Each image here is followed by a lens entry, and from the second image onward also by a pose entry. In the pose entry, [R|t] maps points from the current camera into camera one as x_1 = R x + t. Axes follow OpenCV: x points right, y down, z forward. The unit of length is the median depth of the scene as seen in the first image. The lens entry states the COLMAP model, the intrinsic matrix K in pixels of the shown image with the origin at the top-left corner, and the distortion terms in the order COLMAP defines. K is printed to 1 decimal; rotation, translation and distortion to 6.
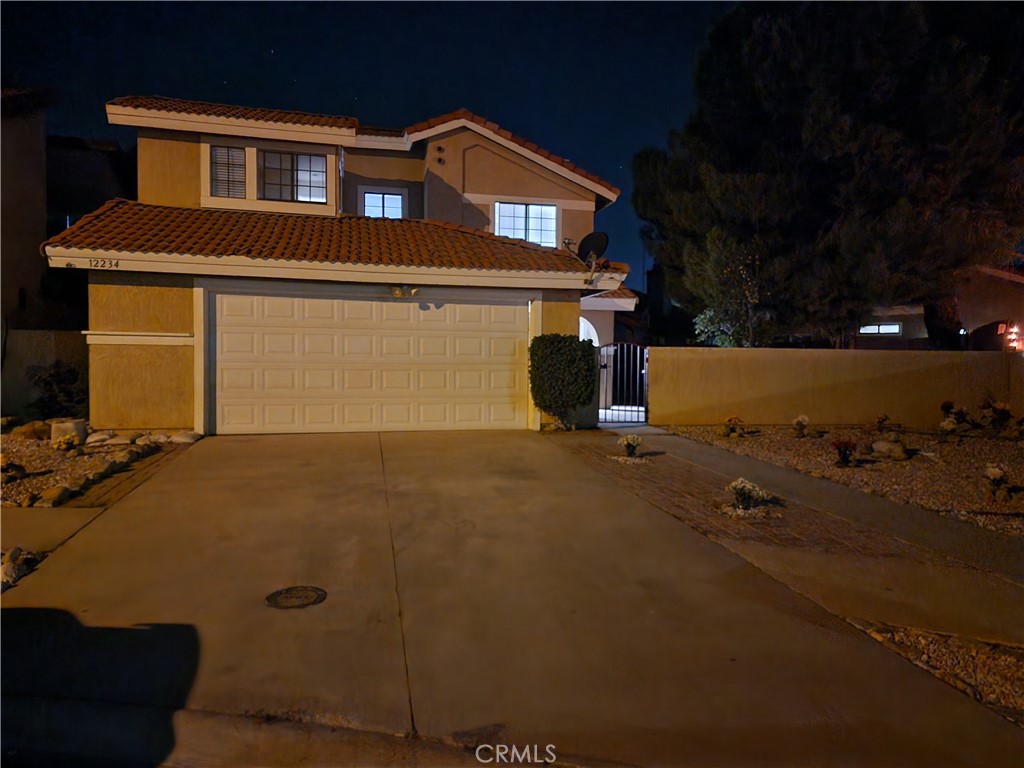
lens RADIAL K [[686.6, 0, 510.7], [0, 686.6, 382.0], [0, 0, 1]] dist [0.072127, -0.065288]
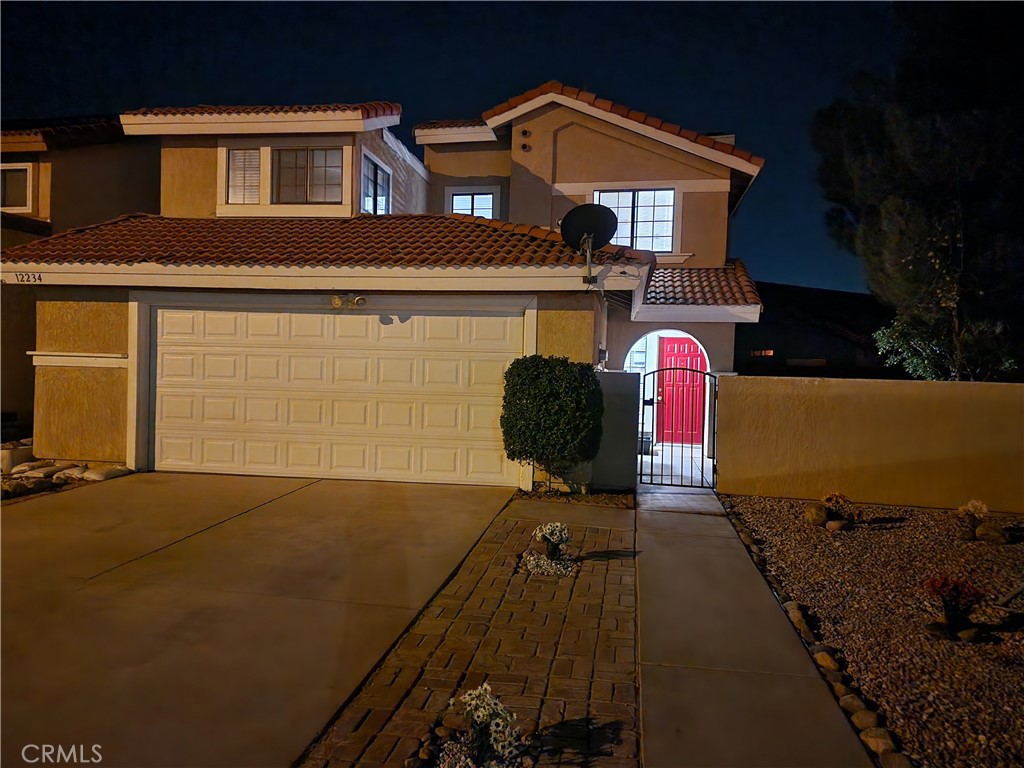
lens RADIAL K [[681.7, 0, 512.0], [0, 681.7, 384.0], [0, 0, 1]] dist [0.080496, -0.067718]
pose [[0.925822, 0.018991, -0.377483, 0.269807], [-0.028098, 0.999432, -0.018633, -0.024813], [0.376914, 0.027857, 0.925829, 0.312467]]
